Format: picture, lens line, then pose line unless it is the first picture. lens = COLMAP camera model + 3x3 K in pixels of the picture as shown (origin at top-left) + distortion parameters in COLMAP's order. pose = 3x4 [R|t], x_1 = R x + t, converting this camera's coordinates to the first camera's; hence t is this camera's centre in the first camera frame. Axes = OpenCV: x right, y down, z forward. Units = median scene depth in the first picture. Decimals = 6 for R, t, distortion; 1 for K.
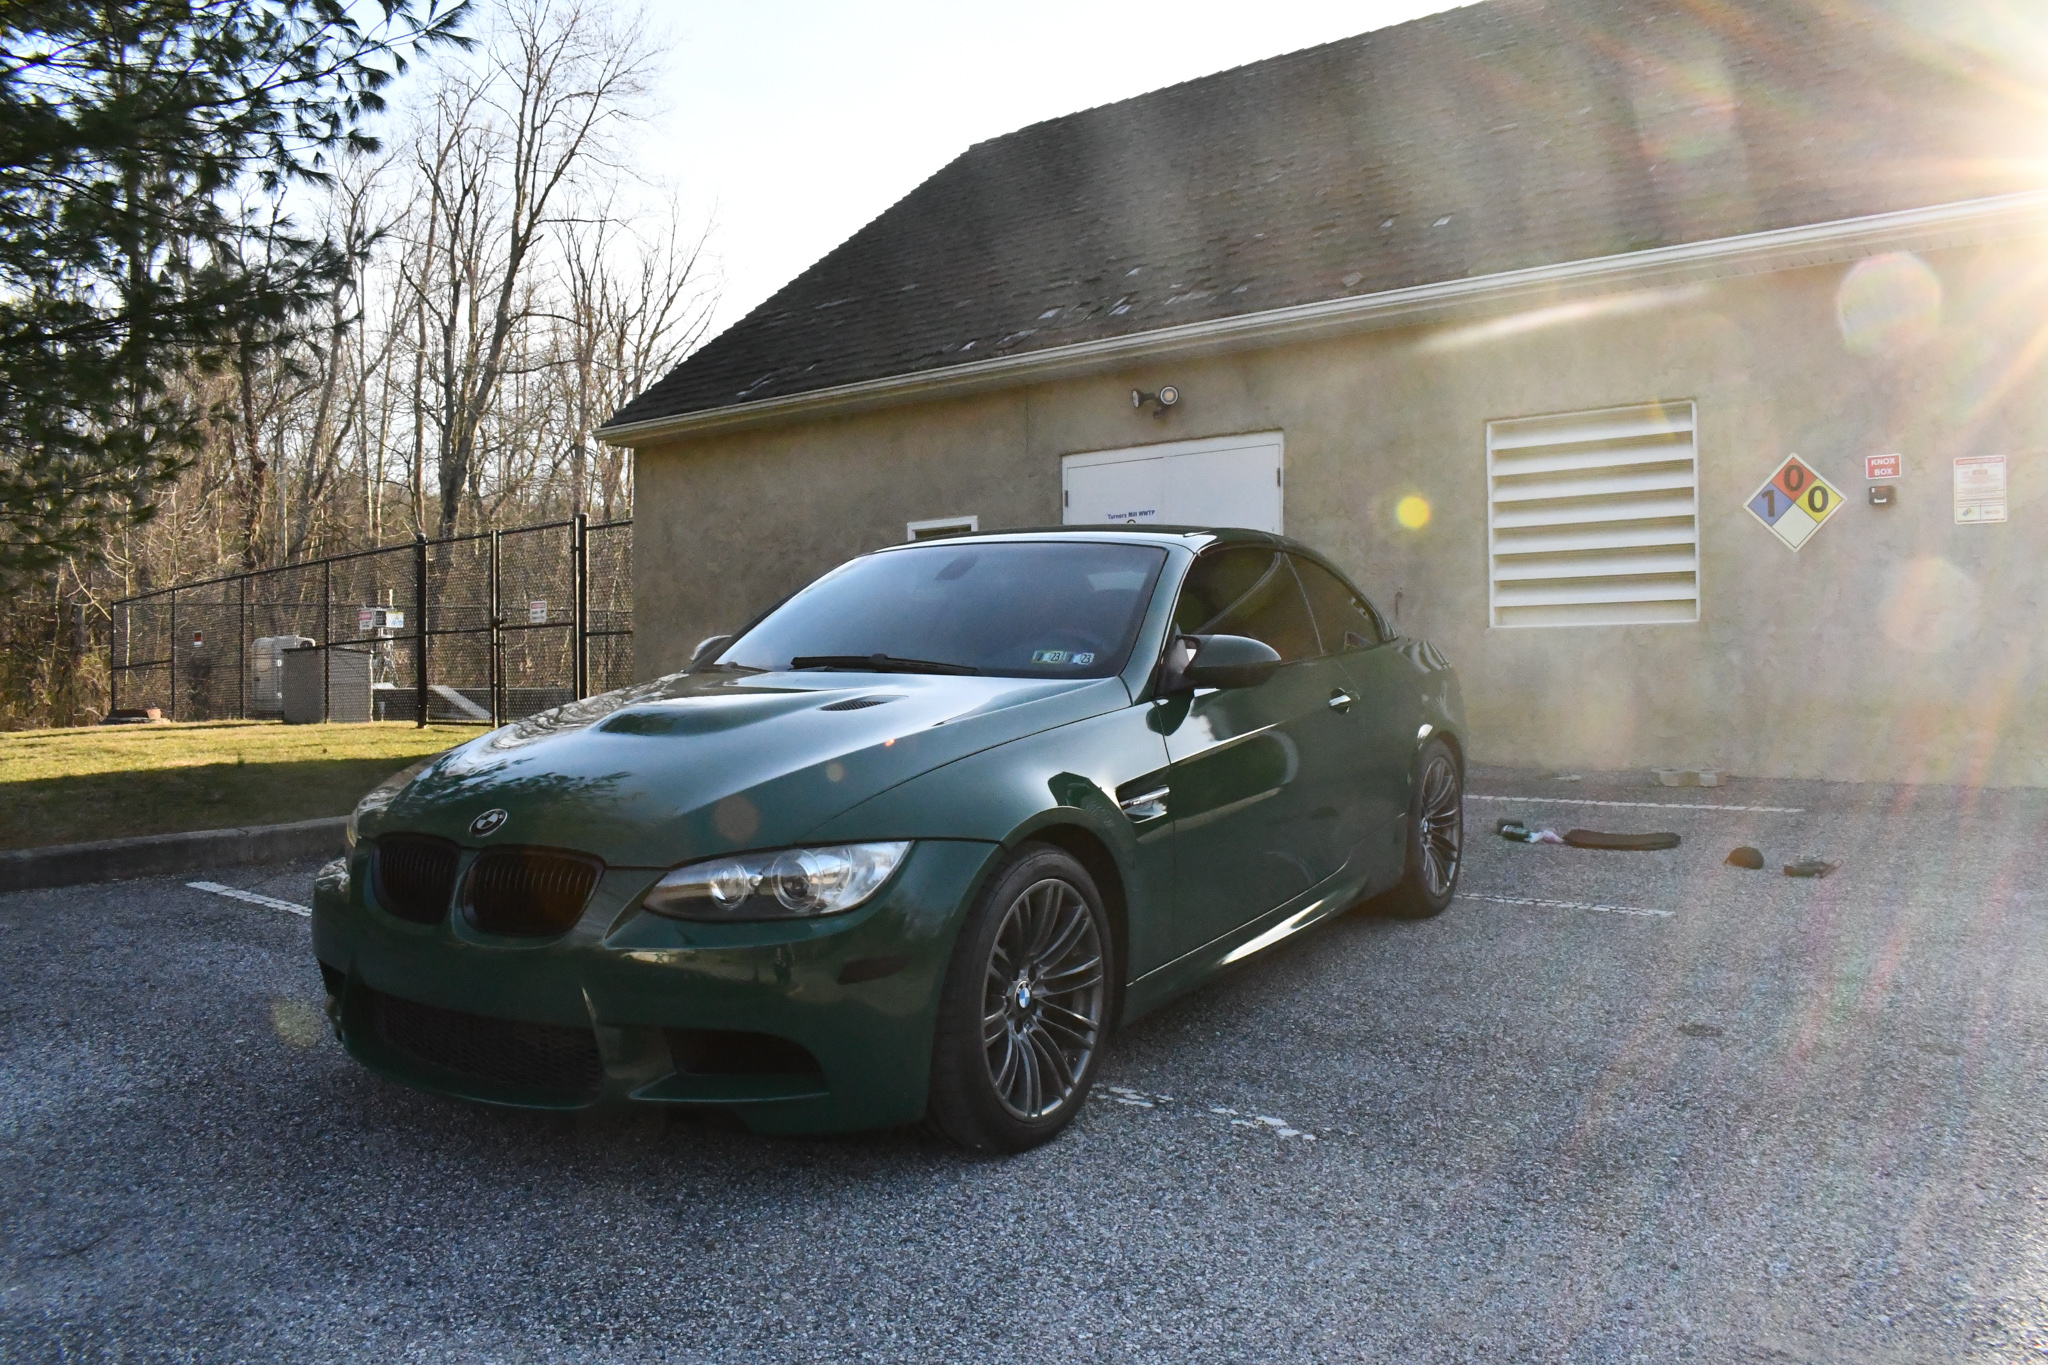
lens RADIAL K [[1588.1, 0, 1022.4], [0, 1588.1, 678.2], [0, 0, 1]] dist [-0.099525, 0.017431]
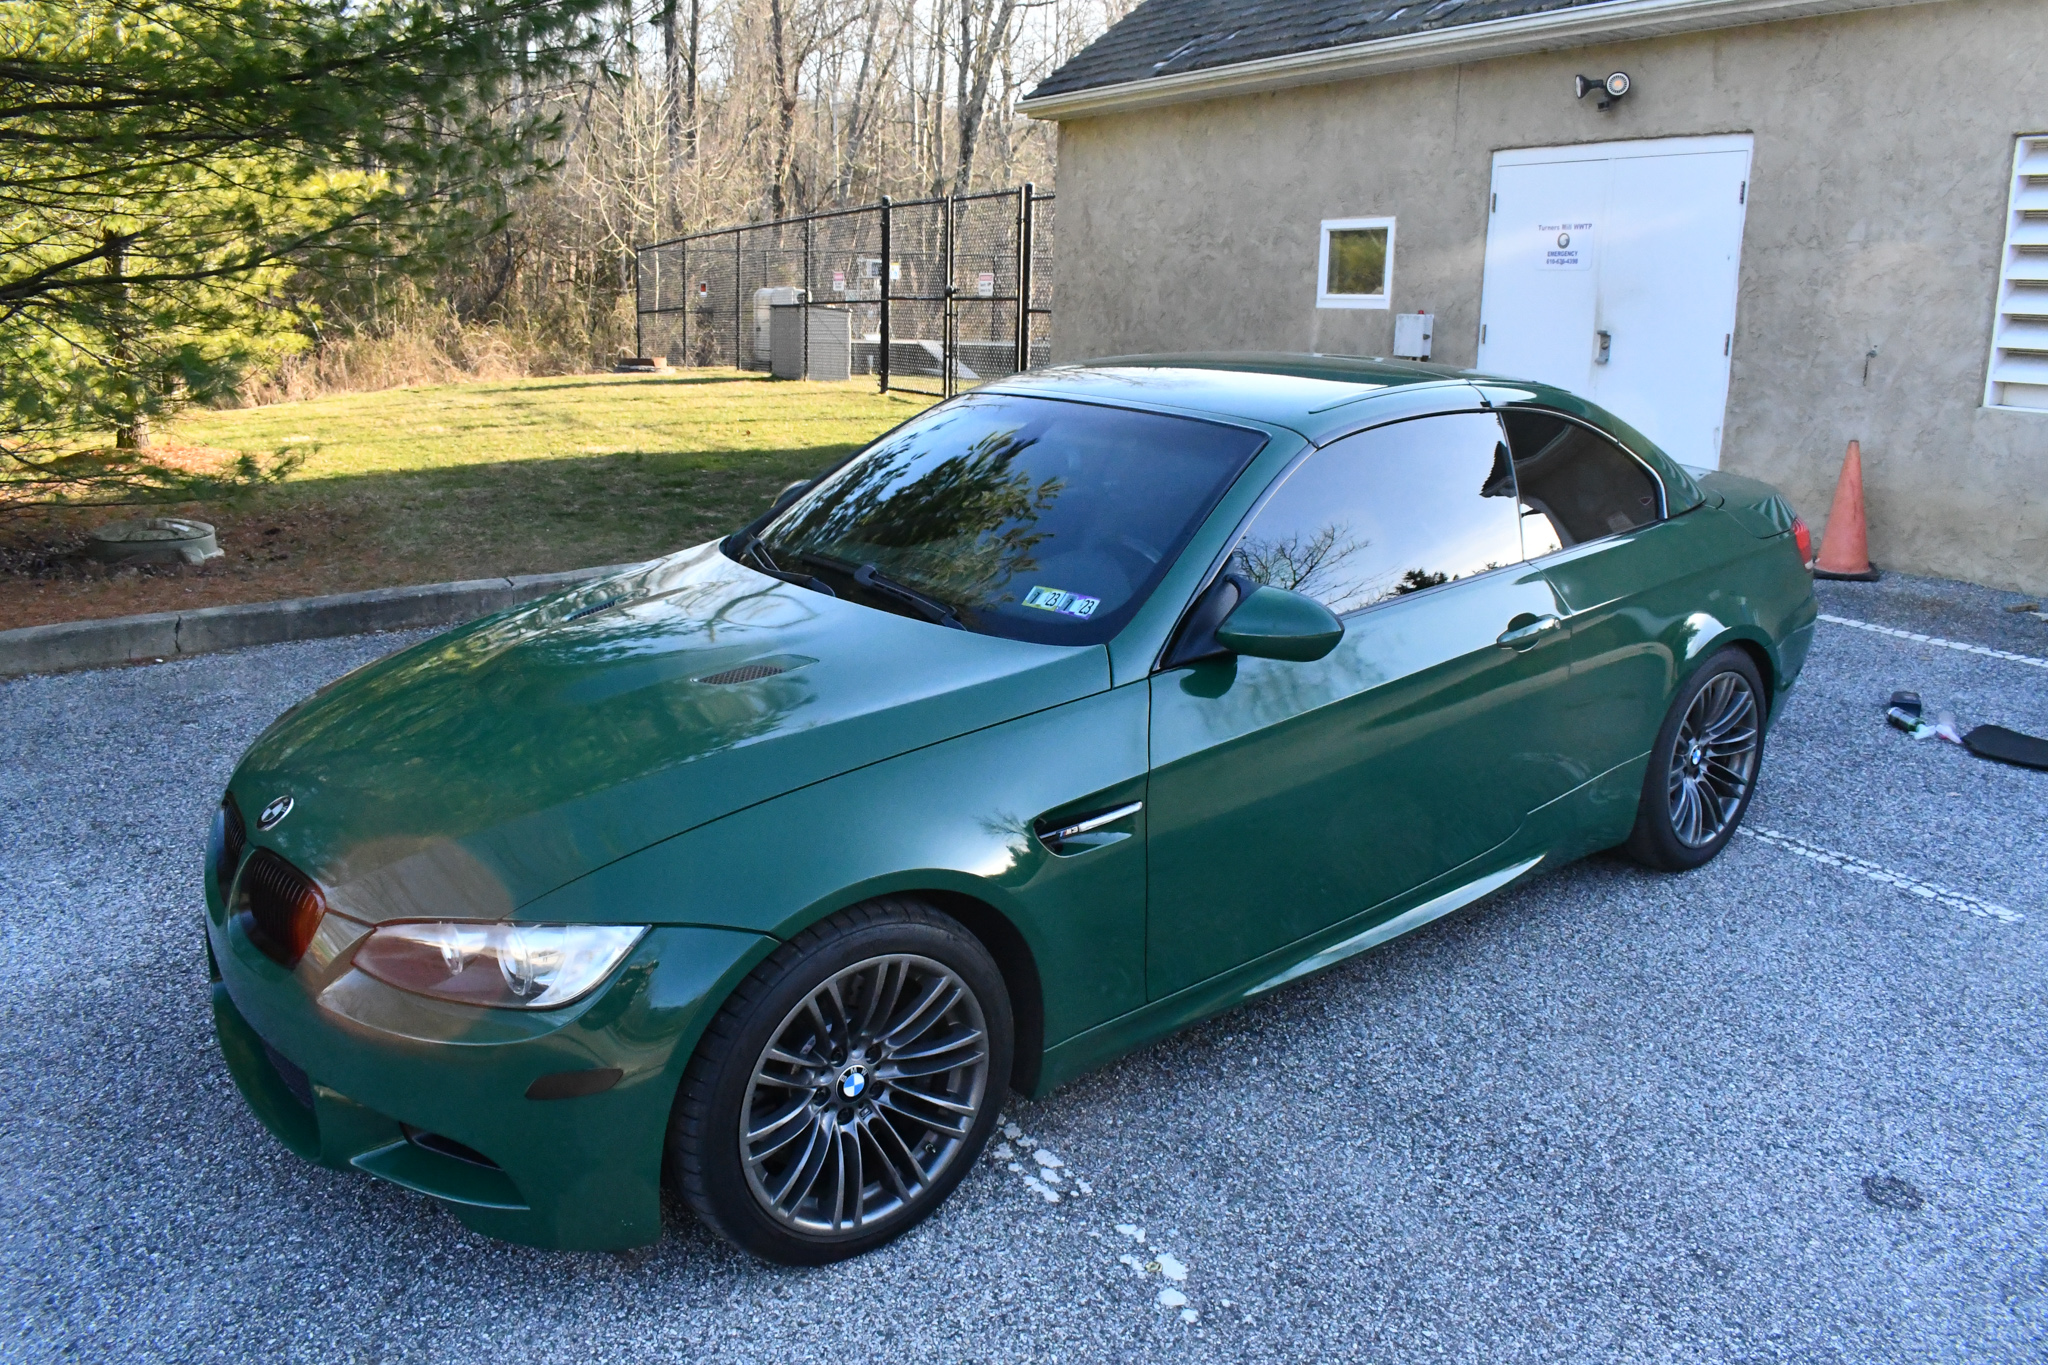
lens RADIAL K [[1588.1, 0, 1015.6], [0, 1588.1, 685.0], [0, 0, 1]] dist [-0.099525, 0.017431]
pose [[0.940357, 0.108420, -0.322449, 0.104200], [-0.031266, 0.971387, 0.235436, -0.062472], [0.338748, -0.211313, 0.916840, 0.107826]]
